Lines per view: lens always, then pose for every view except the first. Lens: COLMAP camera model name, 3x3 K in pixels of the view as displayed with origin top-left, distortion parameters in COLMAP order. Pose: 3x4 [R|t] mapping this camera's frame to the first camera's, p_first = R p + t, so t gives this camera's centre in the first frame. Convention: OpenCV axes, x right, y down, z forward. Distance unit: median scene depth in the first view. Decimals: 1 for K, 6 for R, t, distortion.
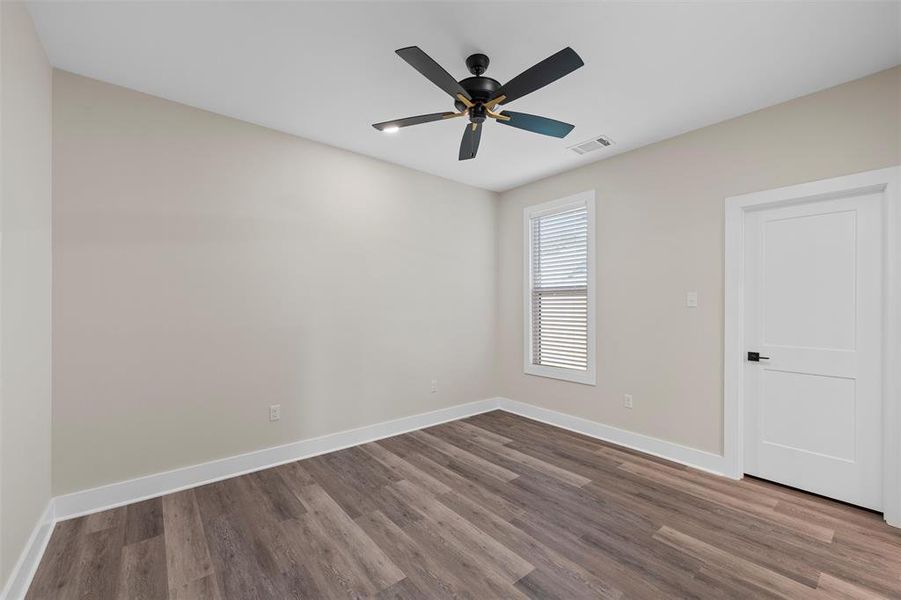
lens RADIAL K [[363.2, 0, 448.5], [0, 363.2, 301.2], [0, 0, 1]] dist [-0.001577, -0.000171]
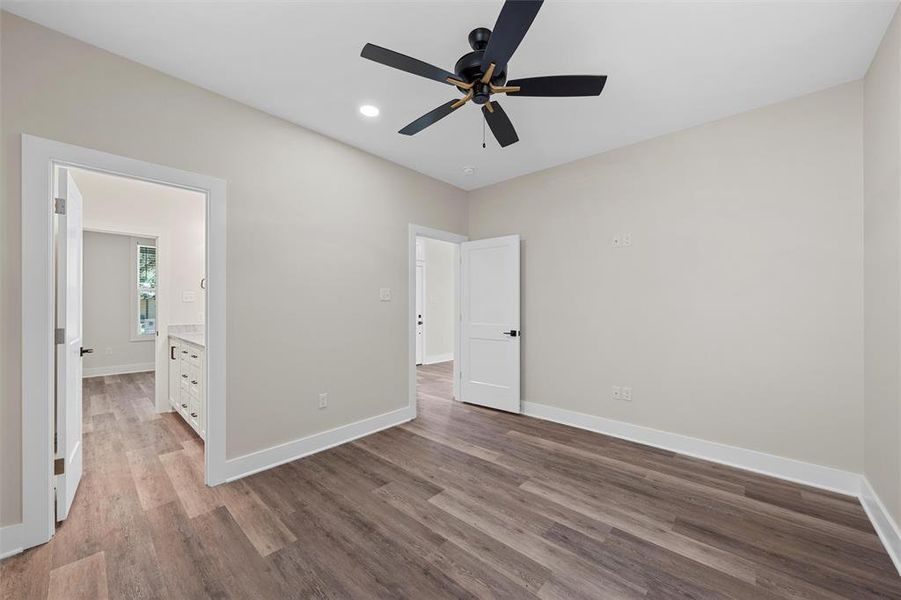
lens RADIAL K [[334.6, 0, 453.9], [0, 334.6, 303.8], [0, 0, 1]] dist [0.000320, -0.000103]
pose [[-0.985594, -0.002294, -0.169111, 0.311439], [0.000253, 0.999887, -0.015036, 0.048717], [0.169127, -0.014862, -0.985482, 1.958176]]
